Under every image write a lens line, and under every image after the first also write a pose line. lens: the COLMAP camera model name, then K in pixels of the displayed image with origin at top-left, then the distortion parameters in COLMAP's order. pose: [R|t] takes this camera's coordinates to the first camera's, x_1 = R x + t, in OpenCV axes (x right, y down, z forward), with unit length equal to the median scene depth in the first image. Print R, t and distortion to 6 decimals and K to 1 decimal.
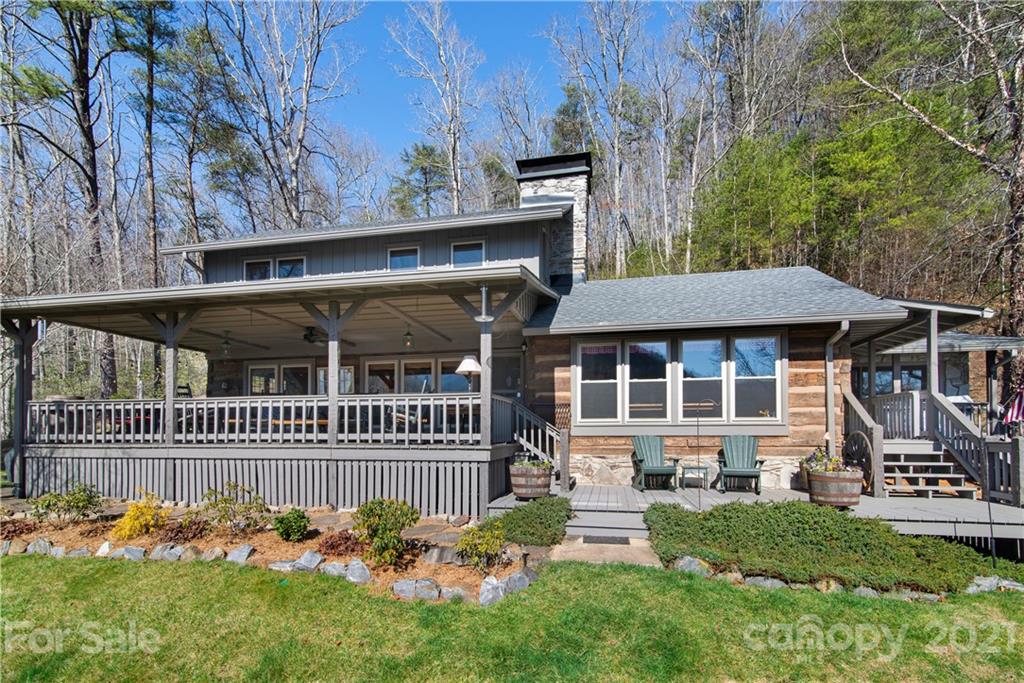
lens RADIAL K [[499.2, 0, 490.3], [0, 499.2, 424.0], [0, 0, 1]] dist [0.015371, -0.000531]
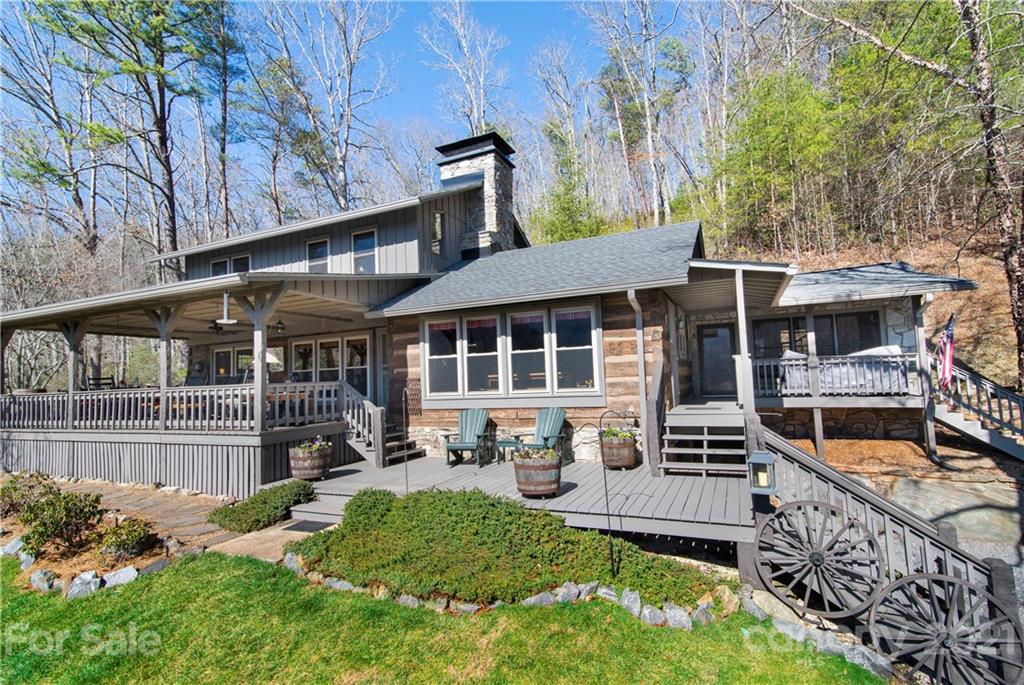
lens RADIAL K [[474.7, 0, 521.2], [0, 474.7, 347.8], [0, 0, 1]] dist [0.014870, 0.000602]
pose [[0.979135, -0.048943, -0.197227, 0.571665], [0.040671, 0.998123, -0.045779, -0.051037], [0.199097, 0.036803, 0.979288, 0.056880]]
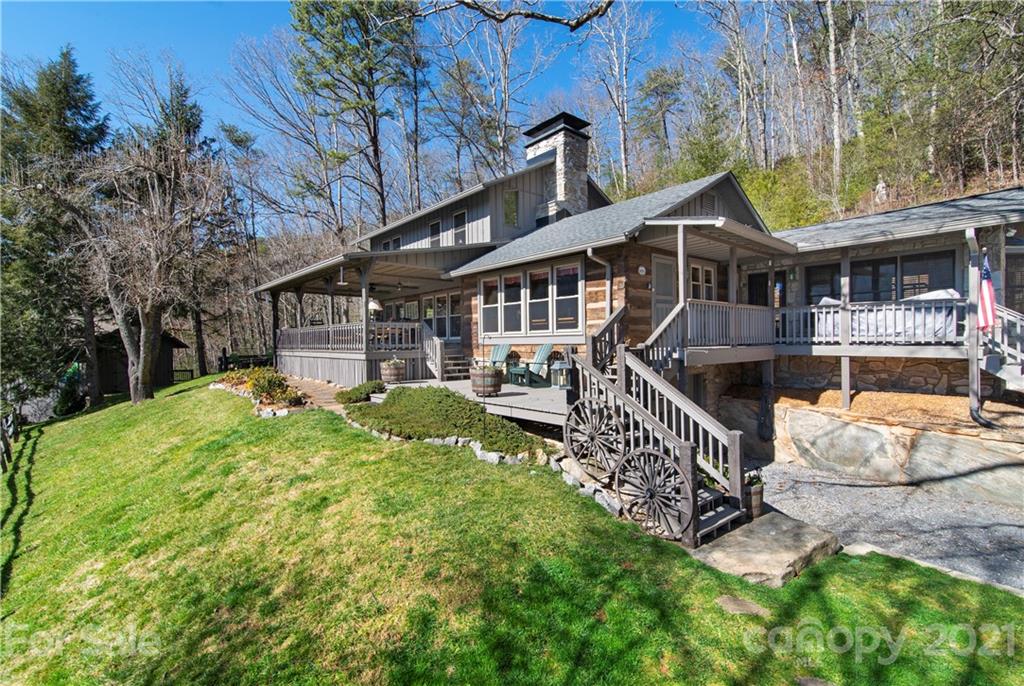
lens RADIAL K [[474.7, 0, 508.1], [0, 474.7, 341.6], [0, 0, 1]] dist [0.014870, 0.000602]
pose [[0.787301, -0.009357, -0.616497, 1.063195], [0.022702, 0.999647, 0.013820, -0.001785], [0.616150, -0.024876, 0.787236, -0.017420]]
